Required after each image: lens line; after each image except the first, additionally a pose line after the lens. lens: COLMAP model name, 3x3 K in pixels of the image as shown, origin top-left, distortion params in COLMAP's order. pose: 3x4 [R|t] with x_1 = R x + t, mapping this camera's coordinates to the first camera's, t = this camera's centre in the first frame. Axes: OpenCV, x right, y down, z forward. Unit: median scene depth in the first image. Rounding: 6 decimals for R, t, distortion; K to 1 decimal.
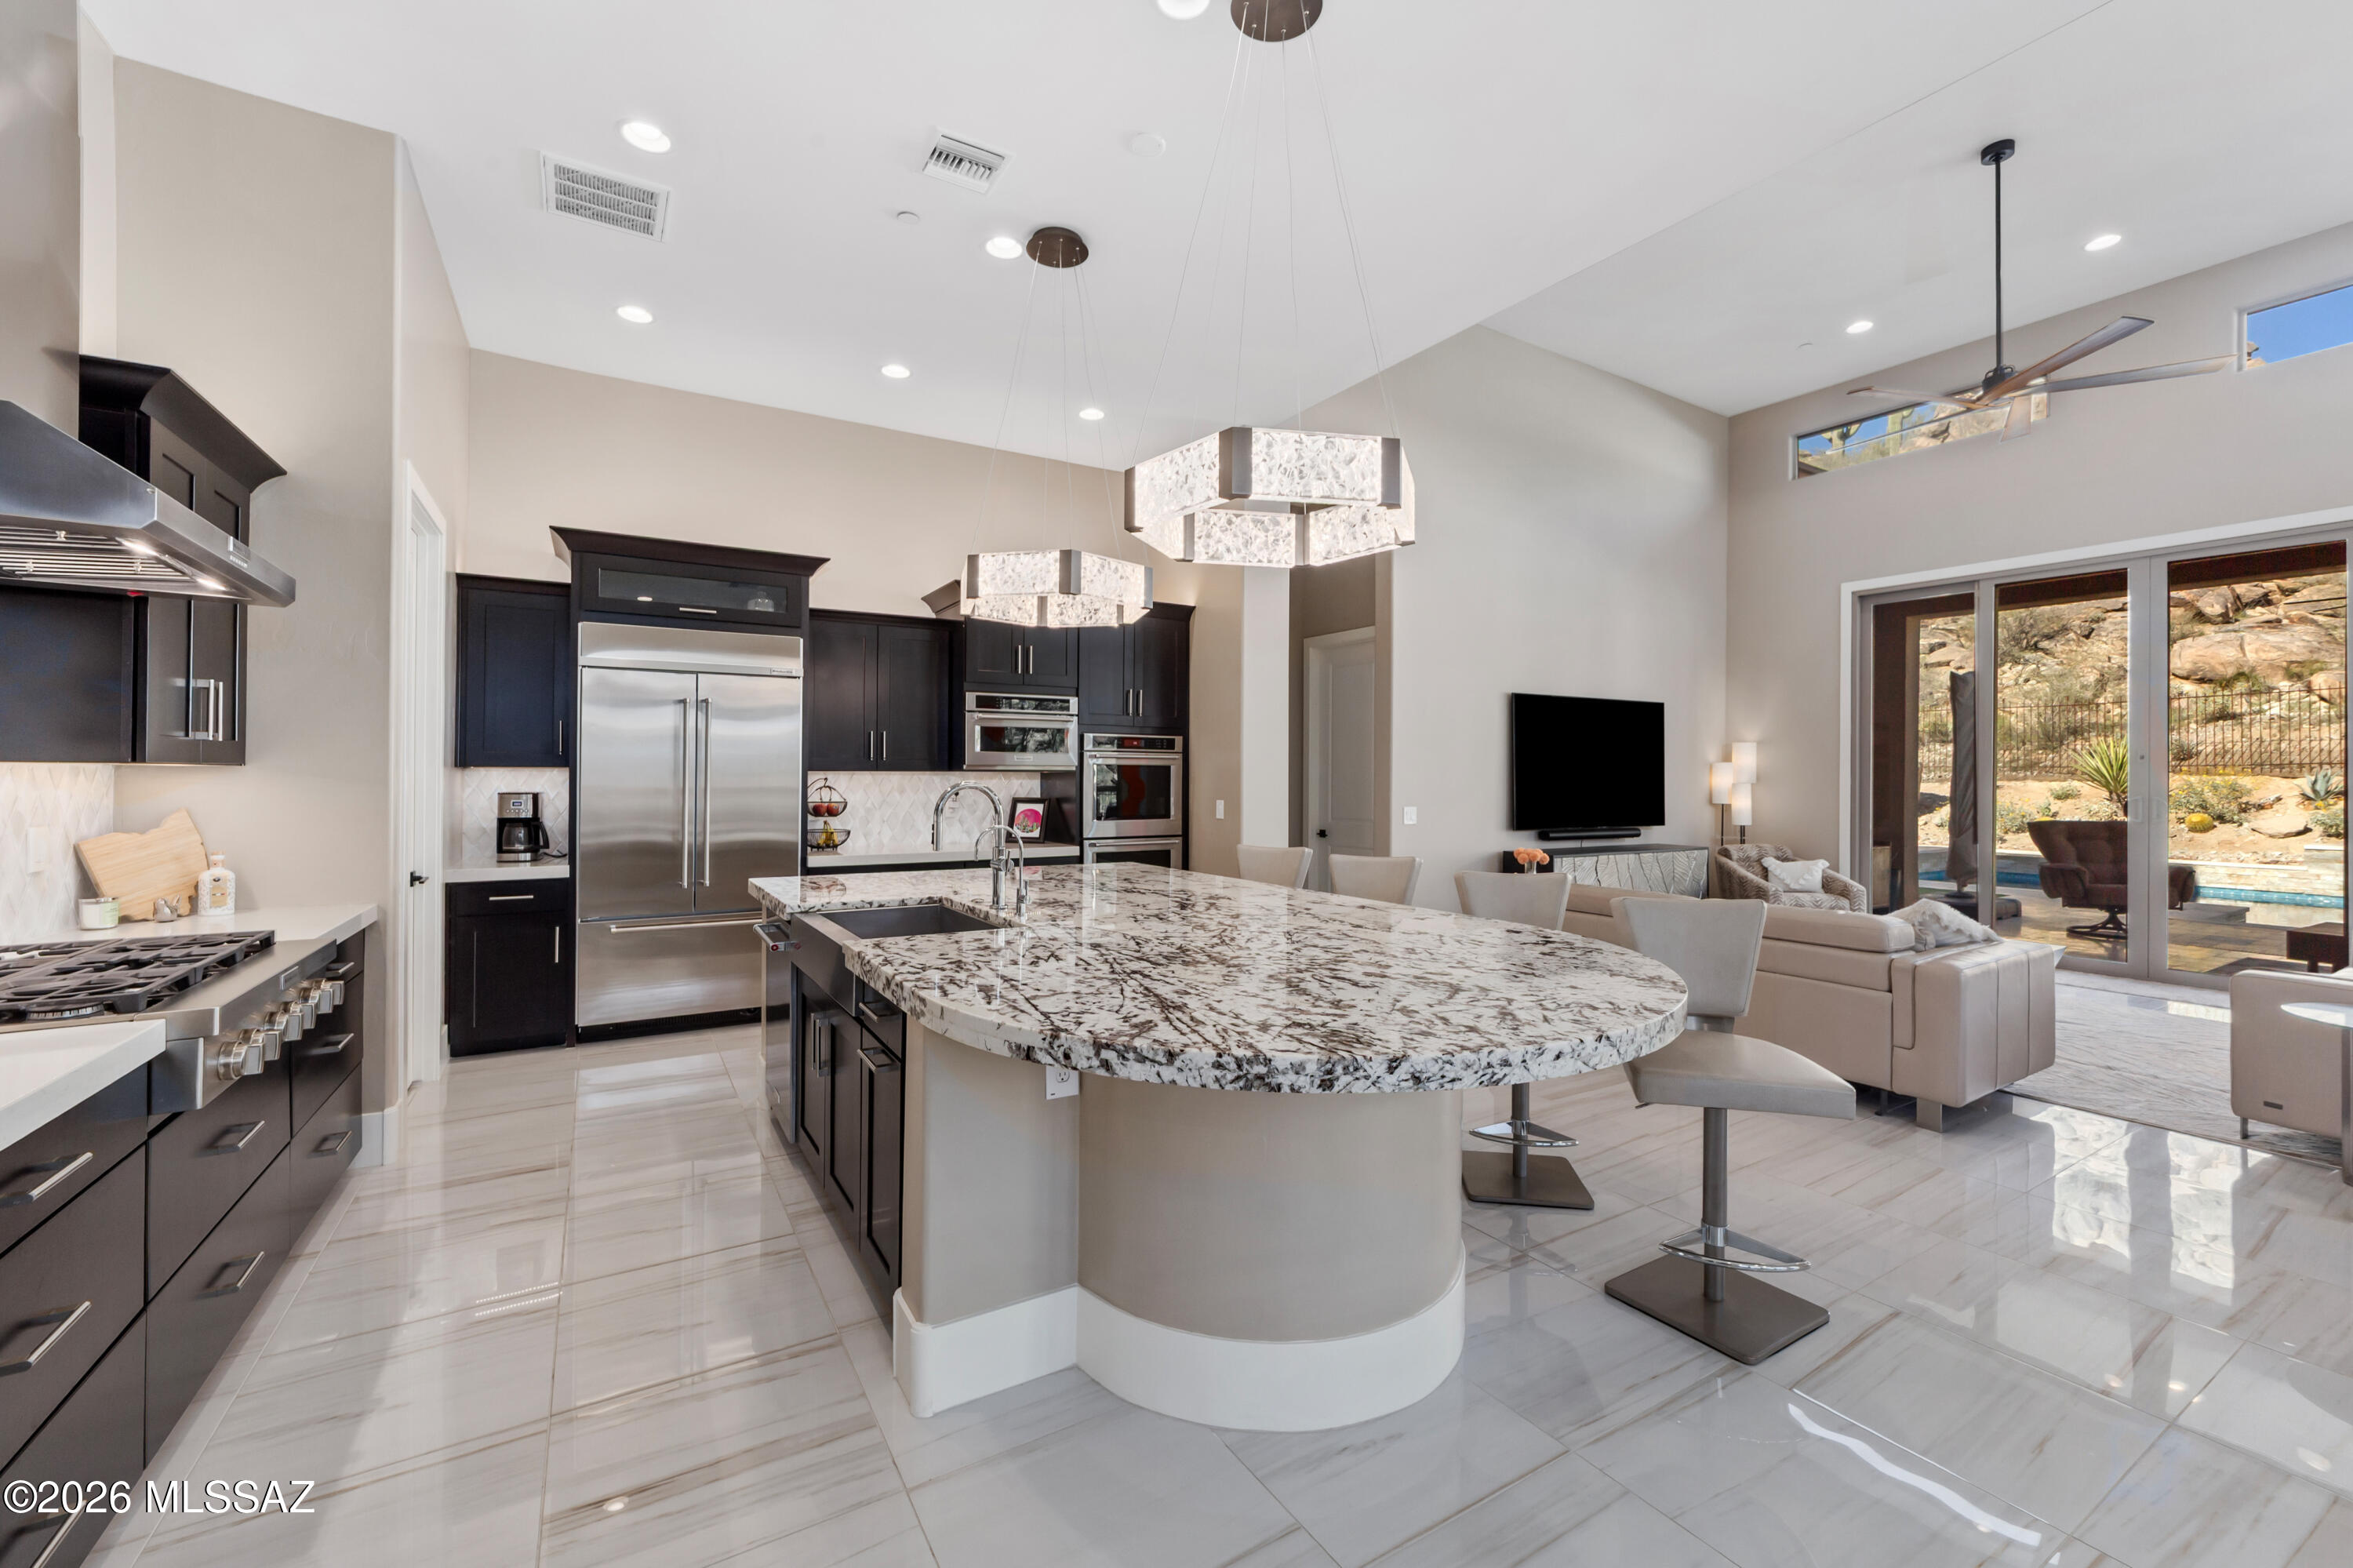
lens RADIAL K [[955.2, 0, 1160.4], [0, 955.2, 774.0], [0, 0, 1]] dist [0.001767, 0.000318]
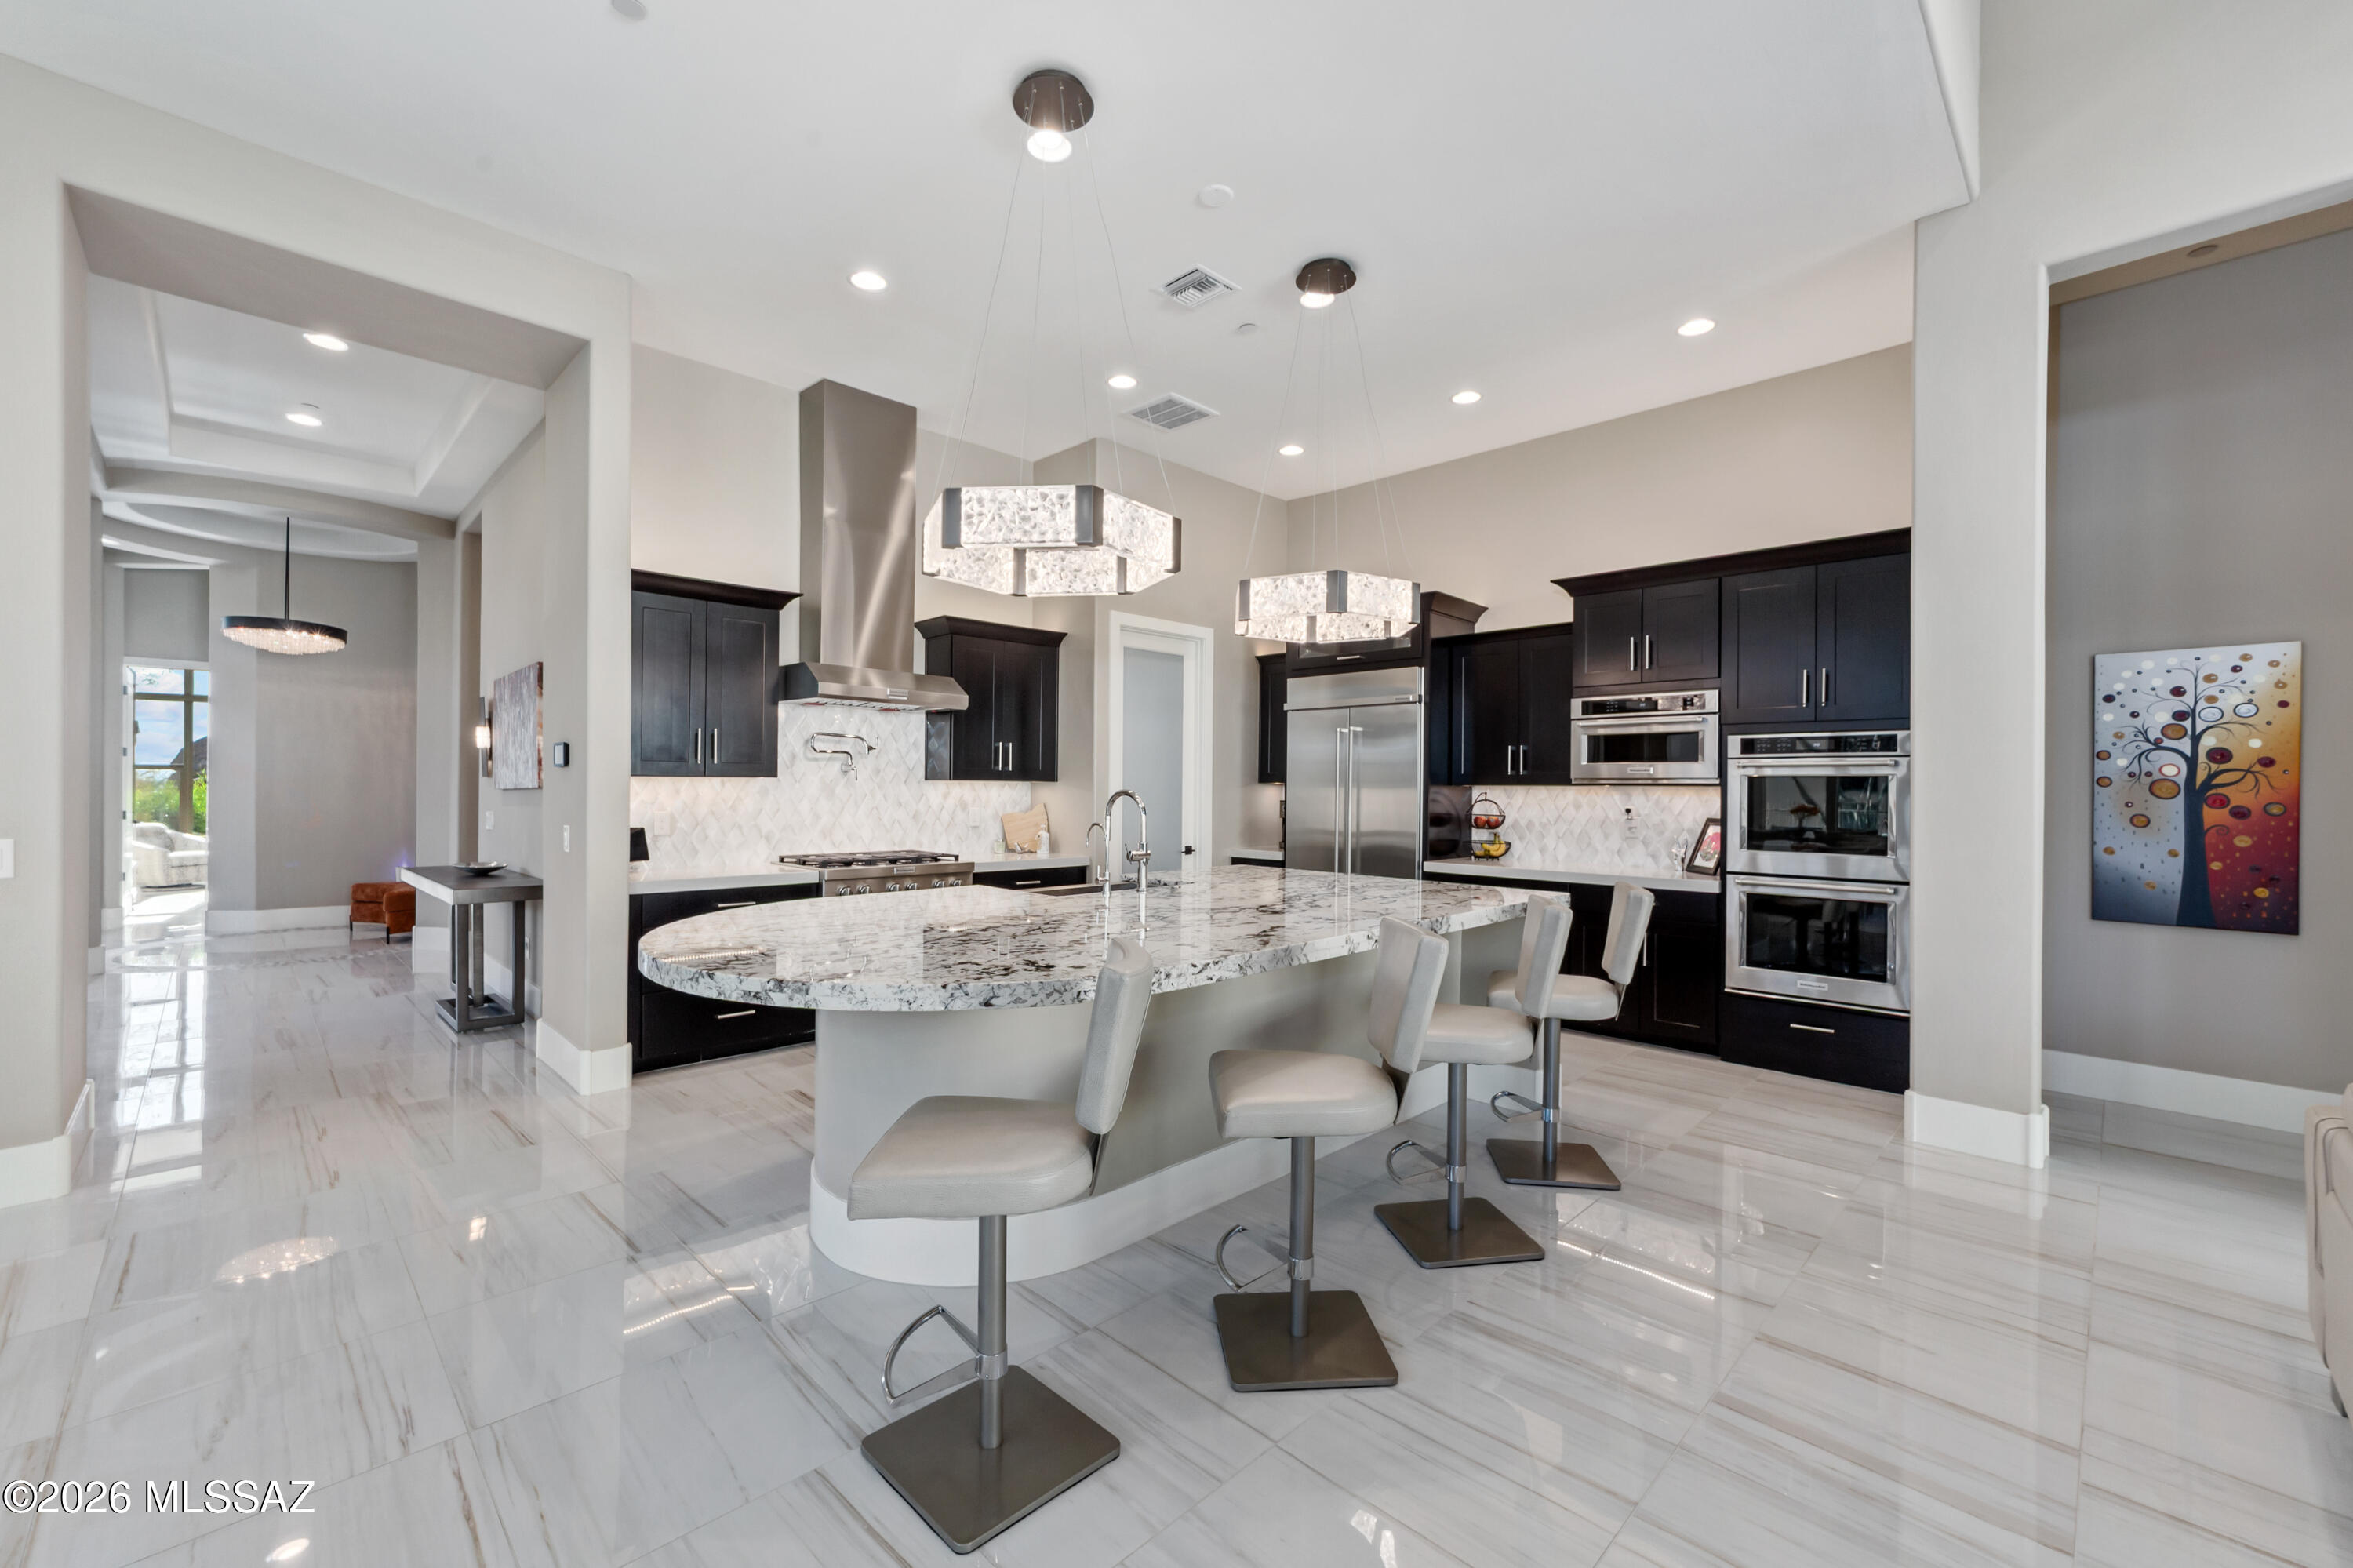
lens RADIAL K [[955.2, 0, 1167.4], [0, 955.2, 783.2], [0, 0, 1]] dist [0.001767, 0.000318]
pose [[0.253554, -0.004377, -0.967311, 0.581458], [-0.004588, 0.999973, -0.005728, 0.001792], [0.967310, 0.005890, 0.253527, 0.392328]]
